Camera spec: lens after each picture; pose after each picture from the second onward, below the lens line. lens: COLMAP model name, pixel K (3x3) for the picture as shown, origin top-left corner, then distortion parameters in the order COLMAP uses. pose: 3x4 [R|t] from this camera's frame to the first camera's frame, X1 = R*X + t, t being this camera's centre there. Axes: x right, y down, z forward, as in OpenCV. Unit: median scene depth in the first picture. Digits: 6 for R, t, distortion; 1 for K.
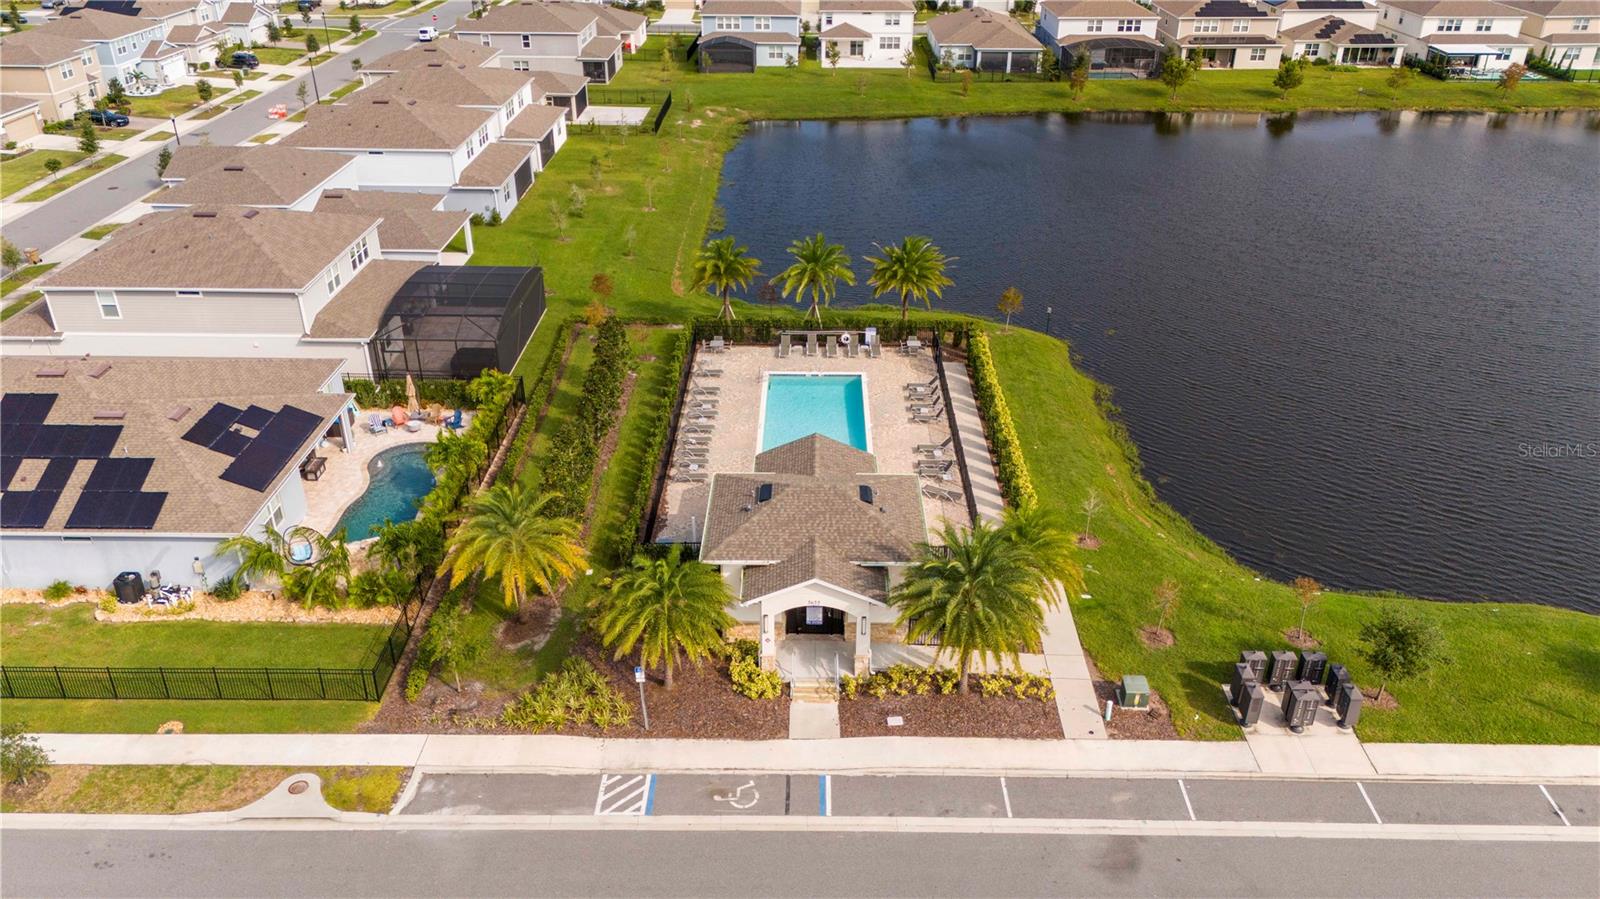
lens RADIAL K [[1168.4, 0, 802.8], [0, 1168.4, 445.0], [0, 0, 1]] dist [0.059930, -0.045789]
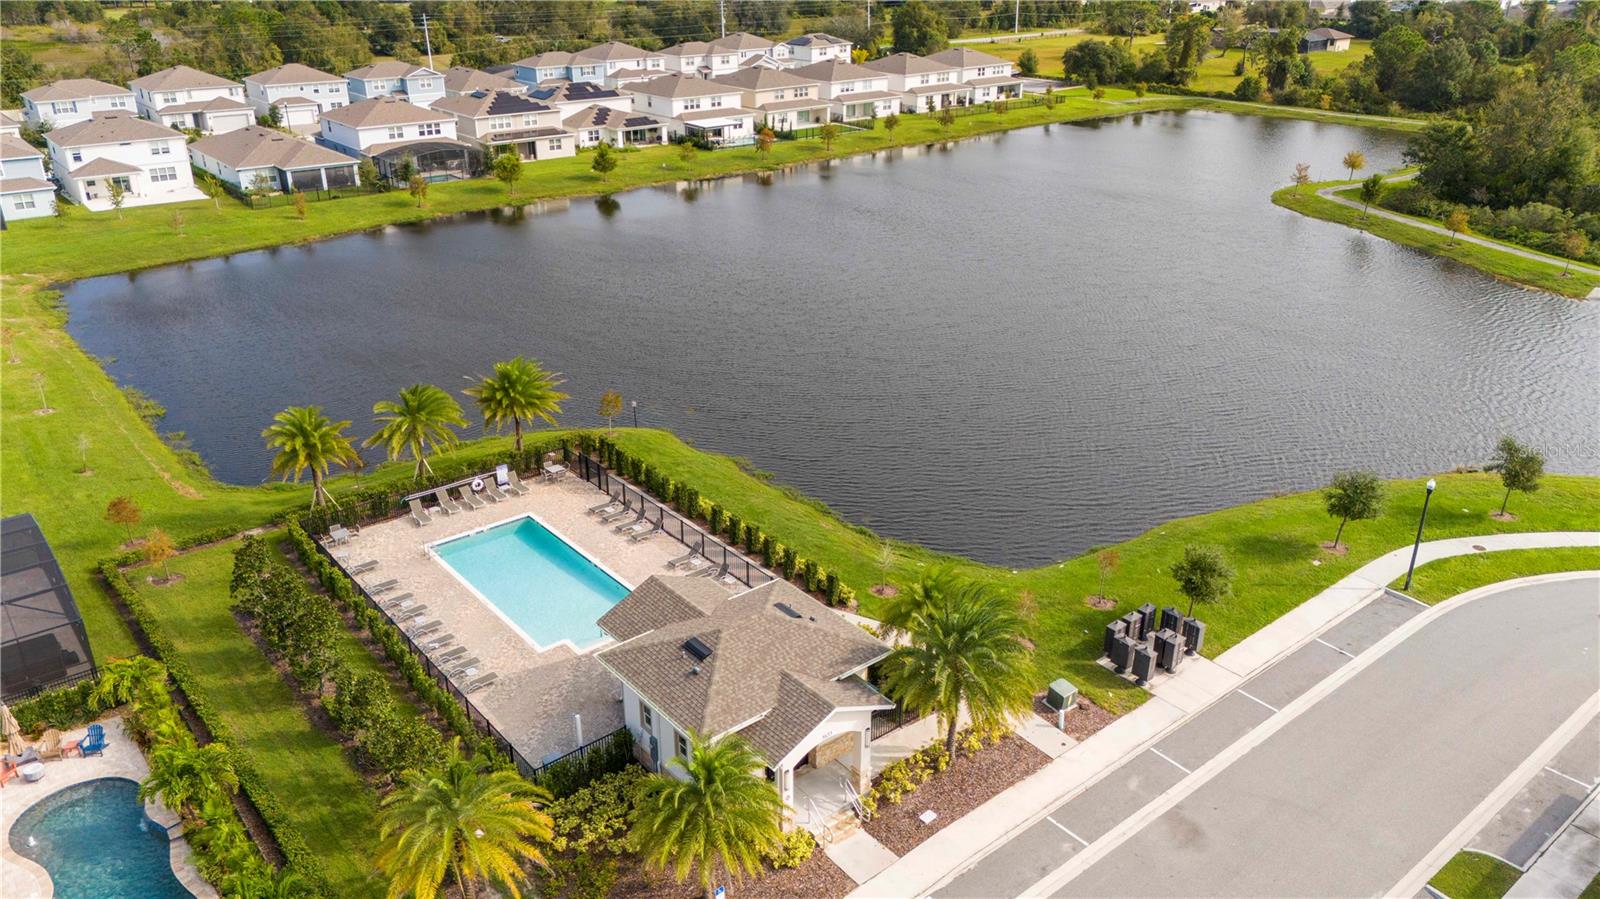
lens RADIAL K [[1168.4, 0, 789.9], [0, 1168.4, 462.9], [0, 0, 1]] dist [0.059930, -0.045789]
pose [[0.769912, -0.267788, 0.579245, -0.141873], [0.304700, 0.951804, 0.035027, -0.031876], [-0.560707, 0.149528, 0.814401, 0.067168]]
